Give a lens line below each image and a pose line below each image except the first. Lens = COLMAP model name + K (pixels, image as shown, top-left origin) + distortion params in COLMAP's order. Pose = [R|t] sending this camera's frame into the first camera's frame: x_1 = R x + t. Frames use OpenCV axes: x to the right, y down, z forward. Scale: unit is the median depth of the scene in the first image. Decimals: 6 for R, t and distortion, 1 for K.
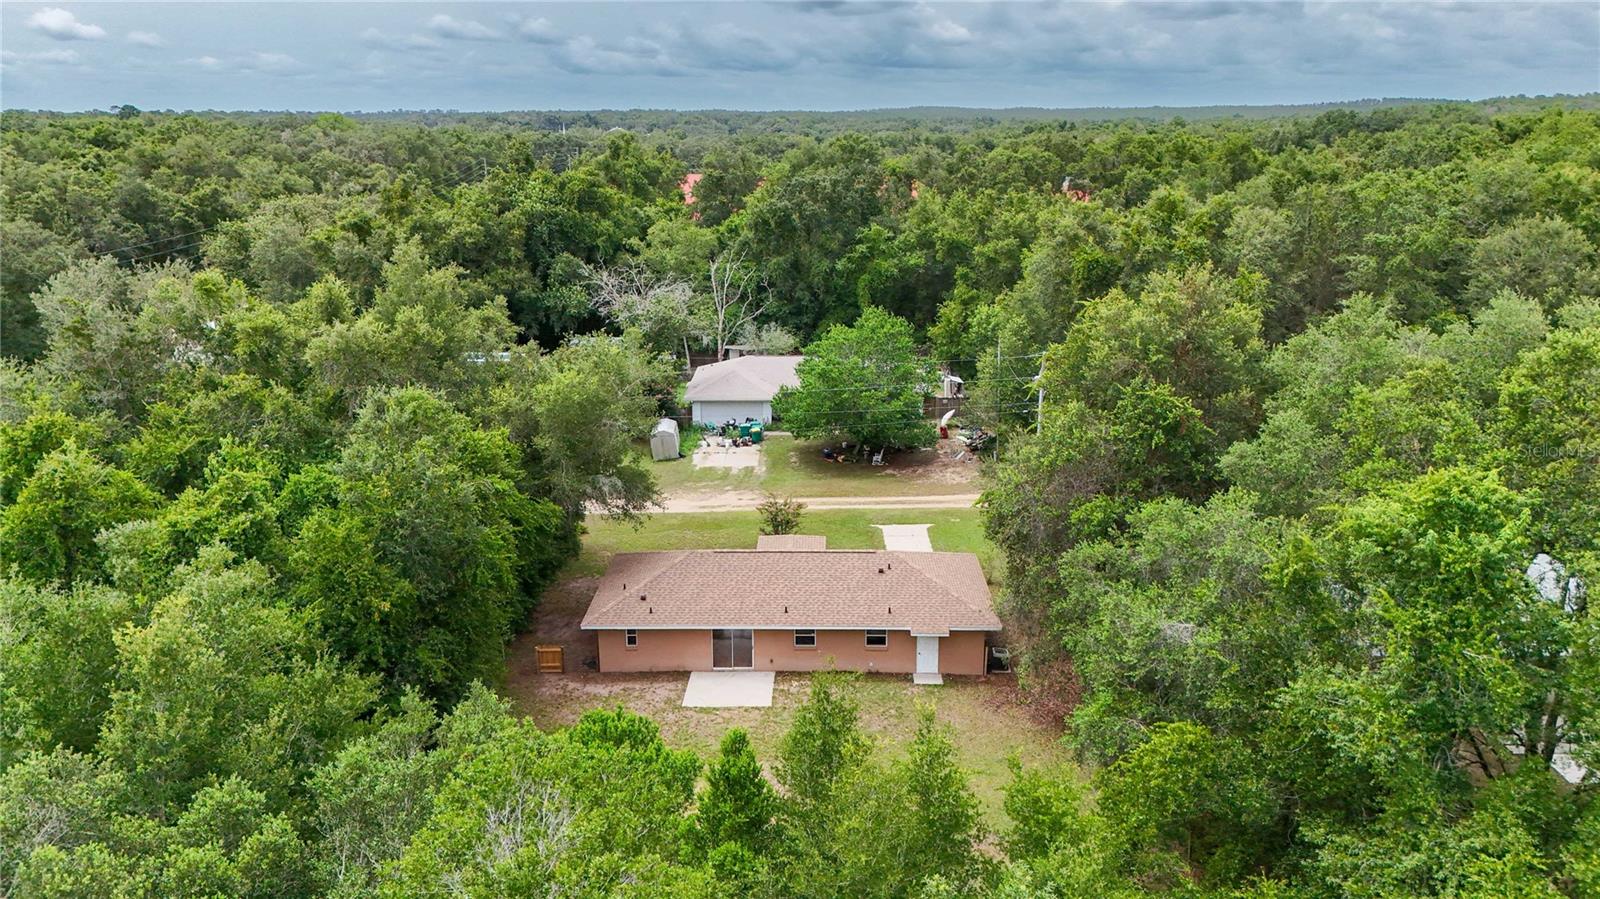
lens RADIAL K [[1183.5, 0, 804.6], [0, 1183.5, 448.2], [0, 0, 1]] dist [0.067885, -0.068198]
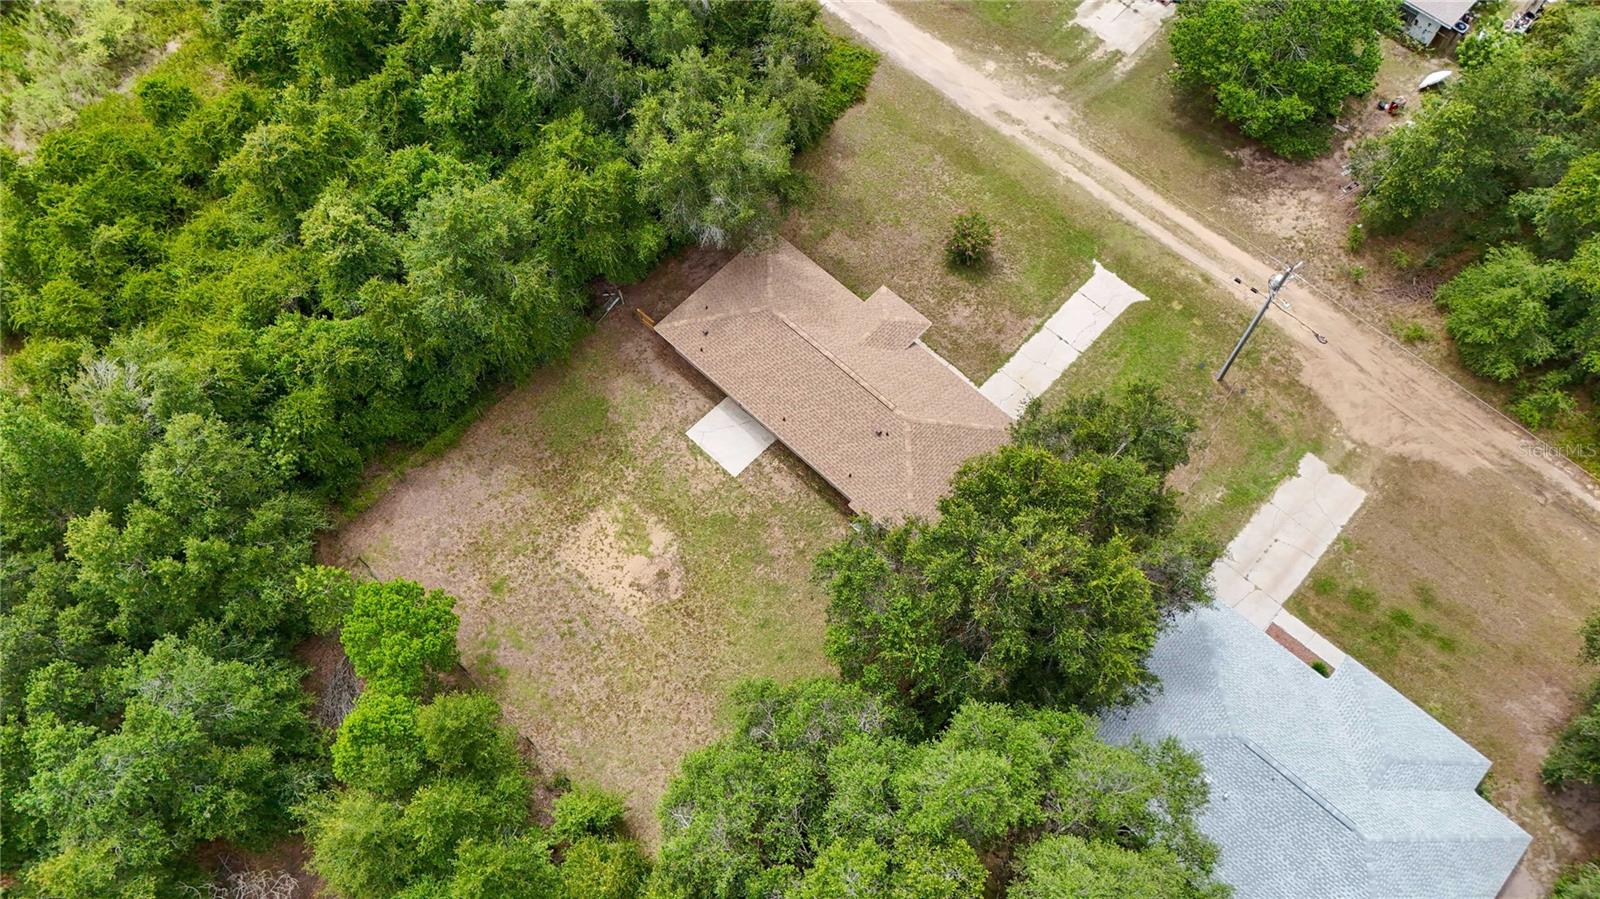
lens RADIAL K [[1183.5, 0, 793.9], [0, 1183.5, 450.9], [0, 0, 1]] dist [0.067885, -0.068198]
pose [[0.732059, 0.613951, -0.295219, 0.233161], [-0.172441, 0.586241, 0.791572, -0.504025], [0.659055, -0.528569, 0.535033, 0.248370]]
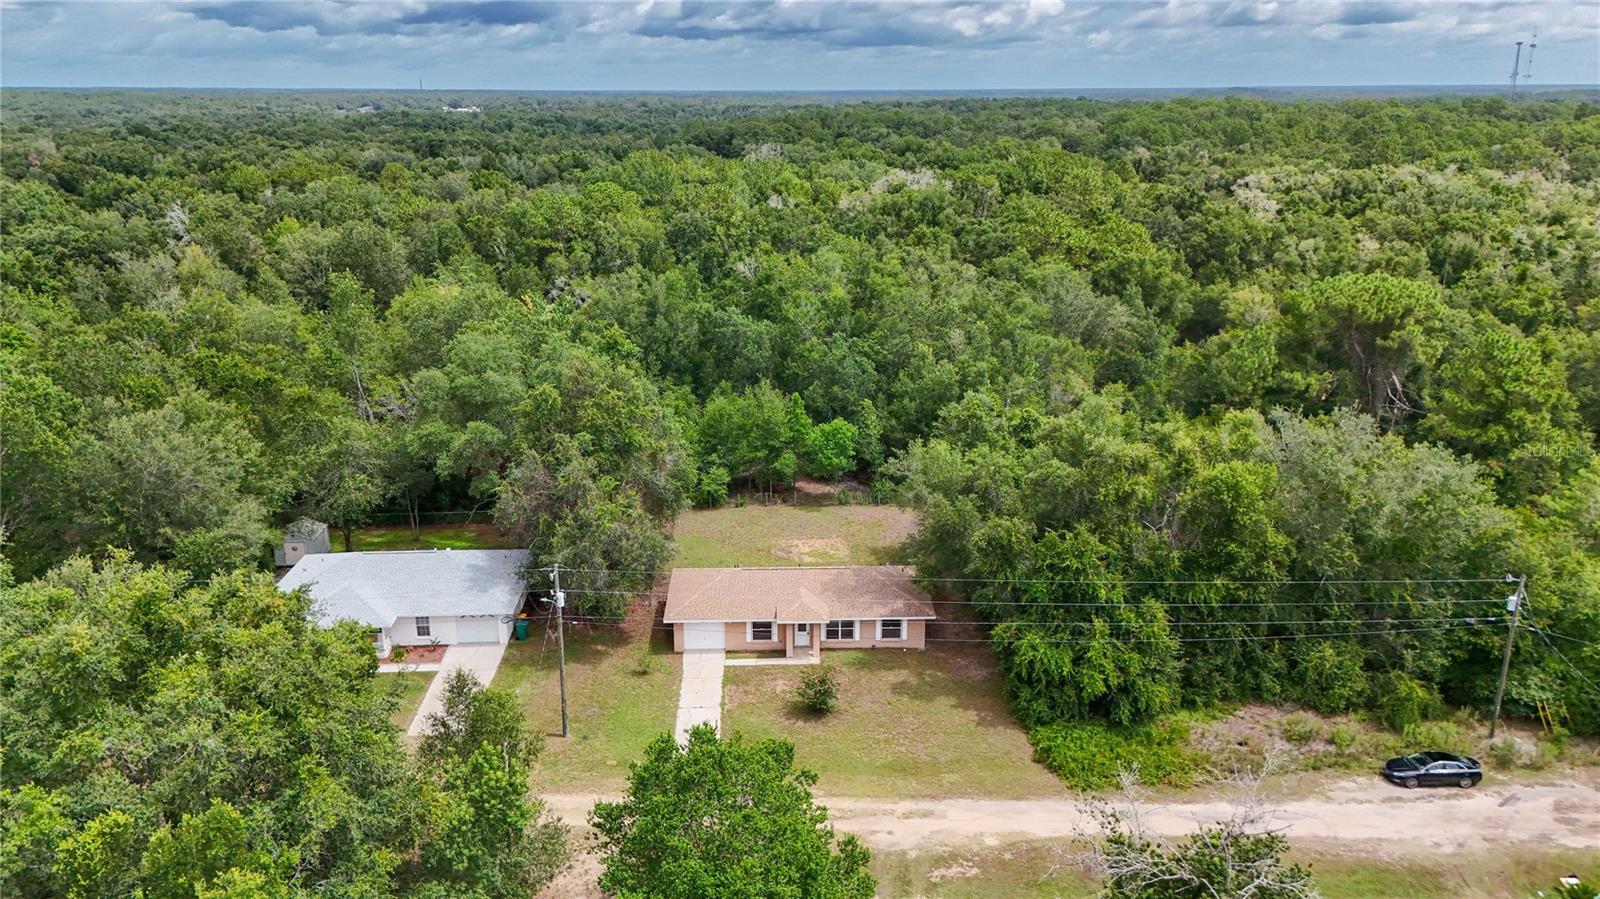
lens RADIAL K [[1183.5, 0, 803.9], [0, 1183.5, 436.0], [0, 0, 1]] dist [0.067885, -0.068198]
pose [[-0.998947, 0.016835, -0.042676, 0.031498], [-0.008487, 0.846368, 0.532531, -0.604176], [0.045084, 0.532333, -0.845334, 1.540425]]
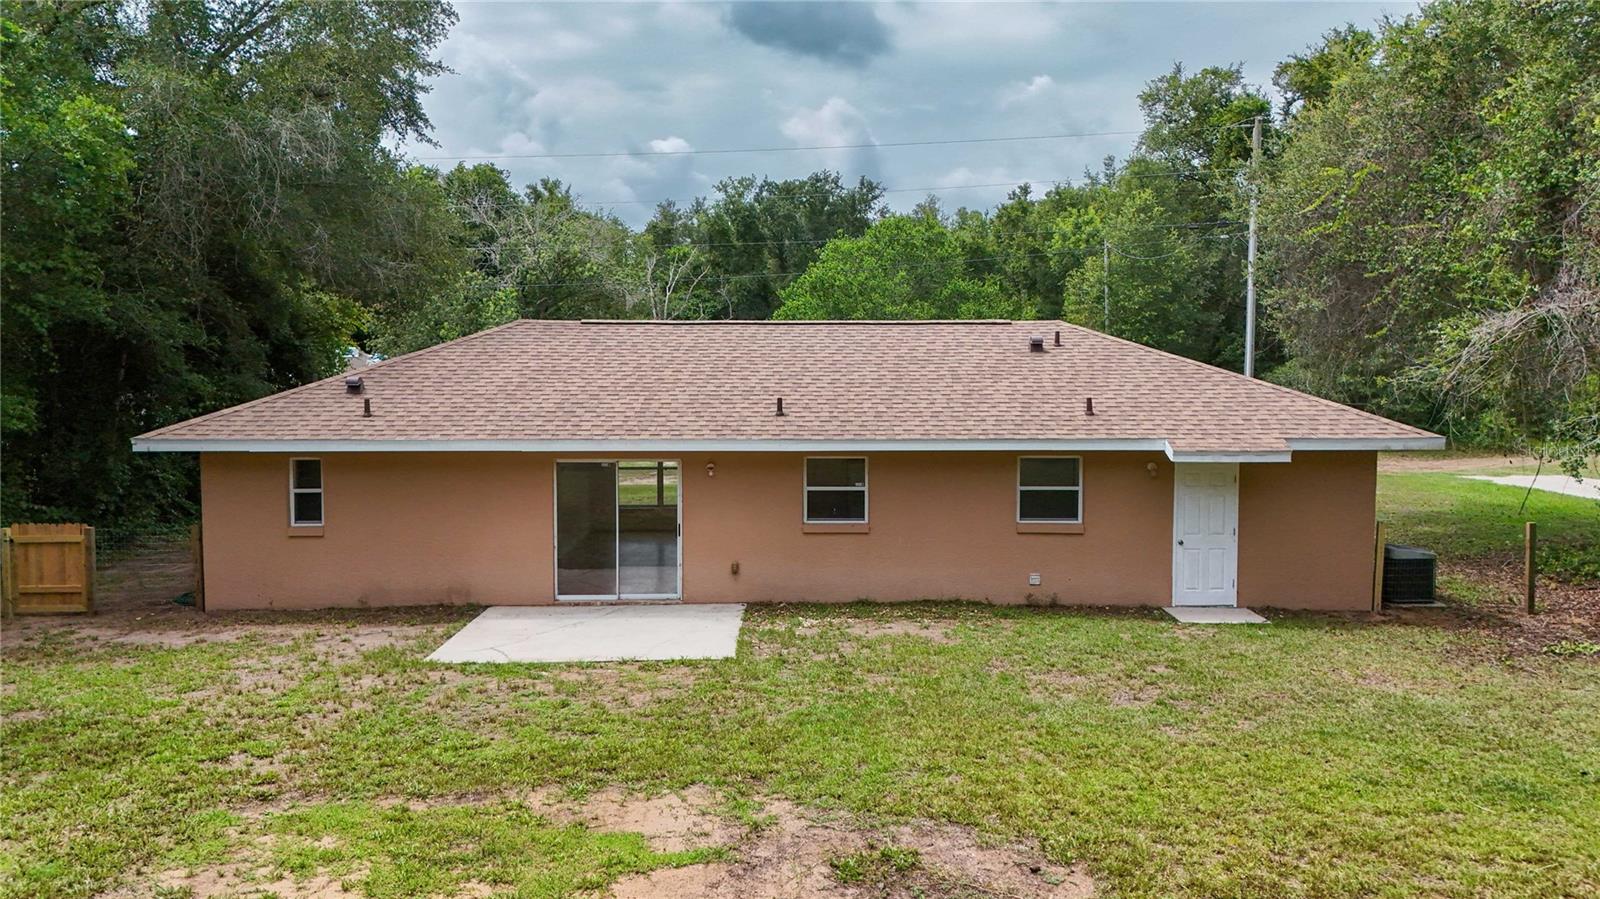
lens RADIAL K [[1183.5, 0, 796.4], [0, 1183.5, 453.7], [0, 0, 1]] dist [0.067885, -0.068198]
pose [[0.999569, 0.000248, 0.029346, -0.013741], [0.005676, 0.979447, -0.201622, 0.144134], [-0.028793, 0.201702, 0.979024, 0.449506]]
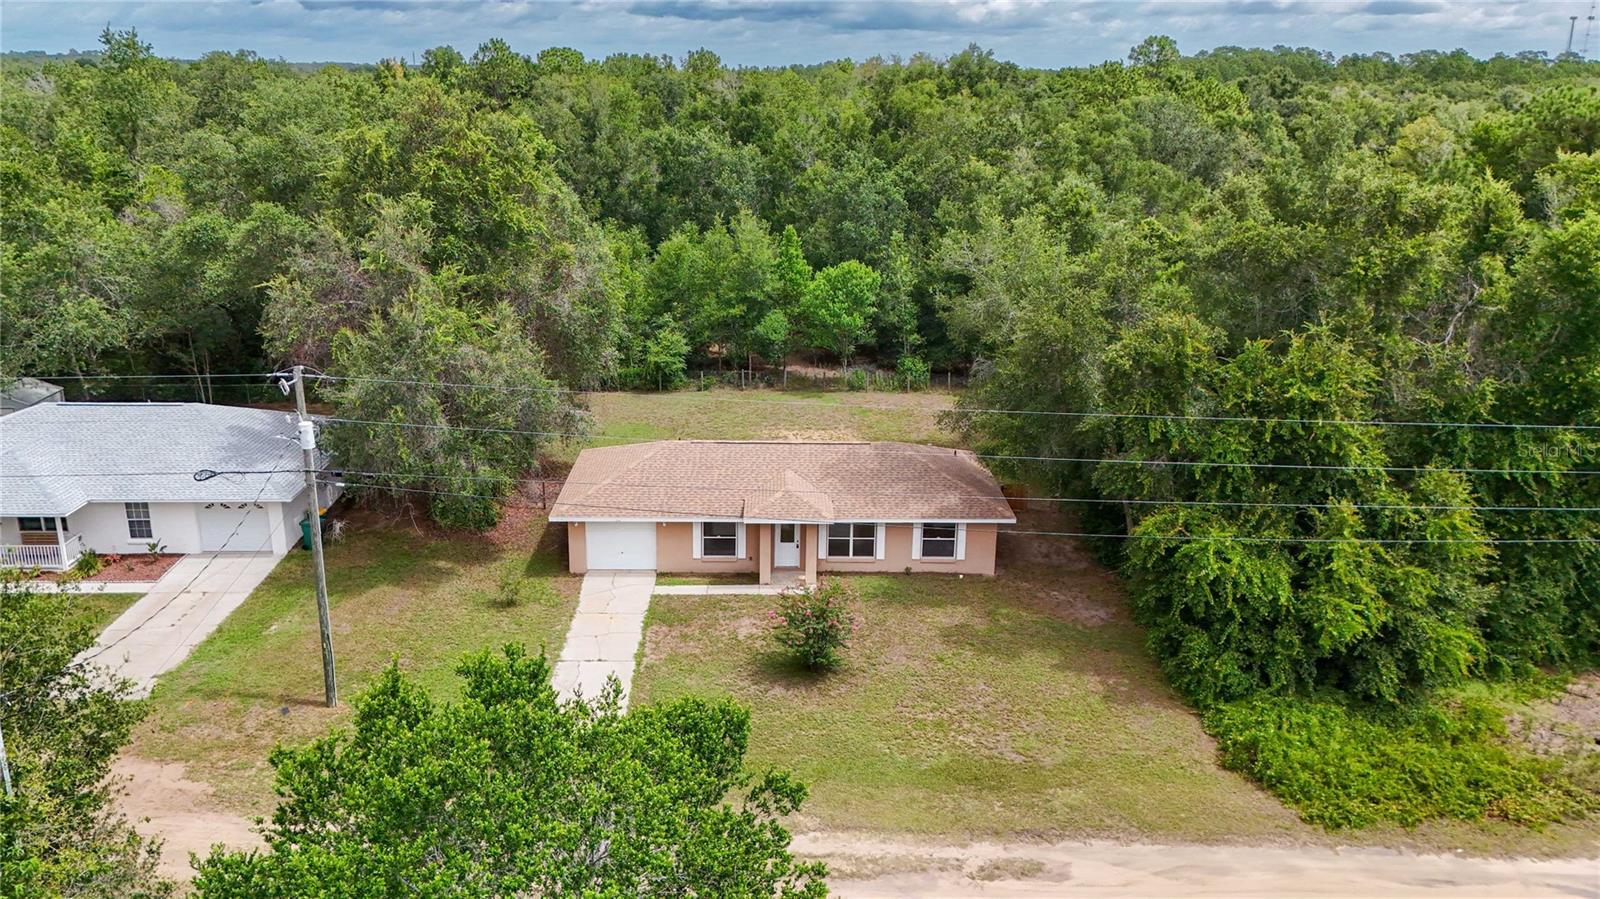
lens RADIAL K [[1183.5, 0, 808.5], [0, 1183.5, 468.5], [0, 0, 1]] dist [0.067885, -0.068198]
pose [[-0.999064, 0.001587, -0.043225, 0.007426], [-0.022689, 0.831586, 0.554933, -0.281460], [0.036826, 0.555394, -0.830771, 1.244941]]
